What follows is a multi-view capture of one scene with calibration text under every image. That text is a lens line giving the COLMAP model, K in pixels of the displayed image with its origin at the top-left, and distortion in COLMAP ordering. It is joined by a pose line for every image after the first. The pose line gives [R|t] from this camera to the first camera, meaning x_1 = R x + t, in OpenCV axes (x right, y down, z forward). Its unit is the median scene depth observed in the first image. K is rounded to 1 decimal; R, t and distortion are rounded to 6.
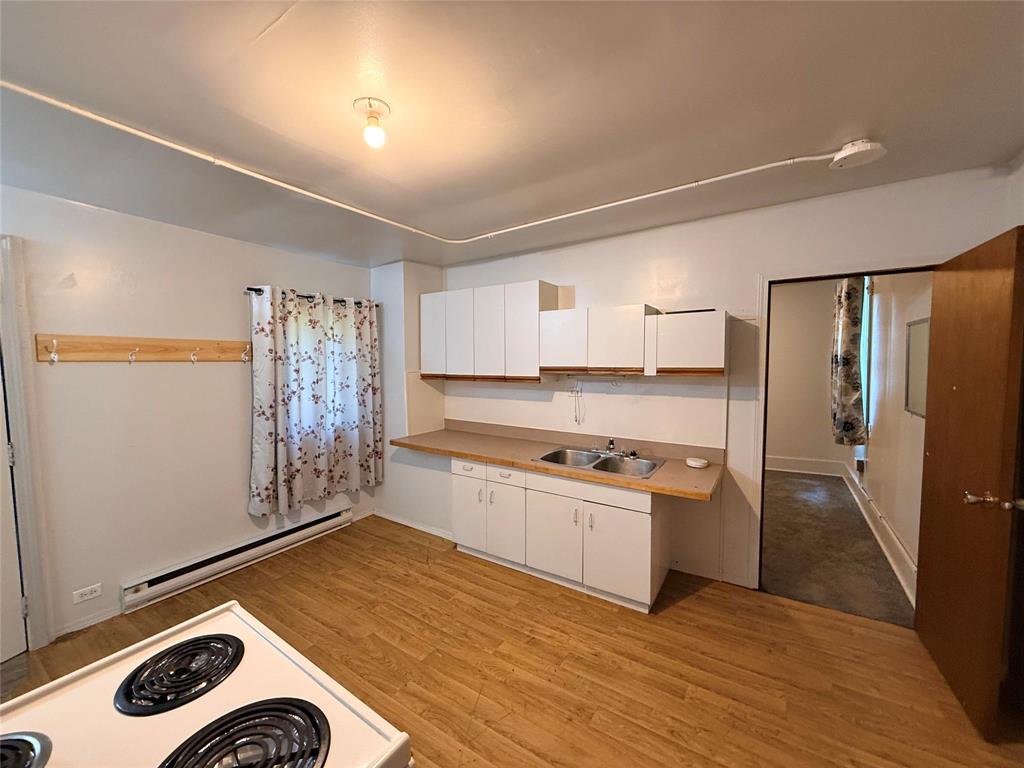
lens RADIAL K [[406.5, 0, 510.9], [0, 406.5, 382.8], [0, 0, 1]] dist [0.000910, -0.000212]
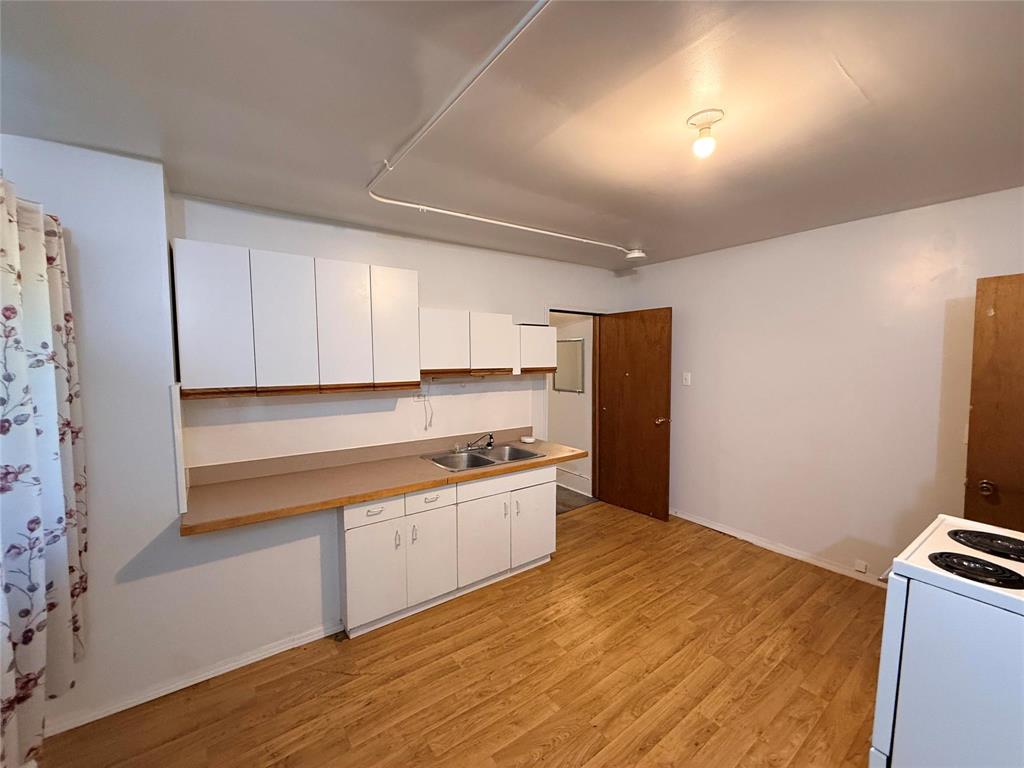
lens RADIAL K [[406.5, 0, 508.7], [0, 406.5, 381.9], [0, 0, 1]] dist [0.000910, -0.000212]
pose [[0.351838, -0.047983, 0.934830, -0.924875], [0.057354, 0.997914, 0.029635, -0.038113], [-0.934302, 0.043189, 0.353856, 0.684590]]
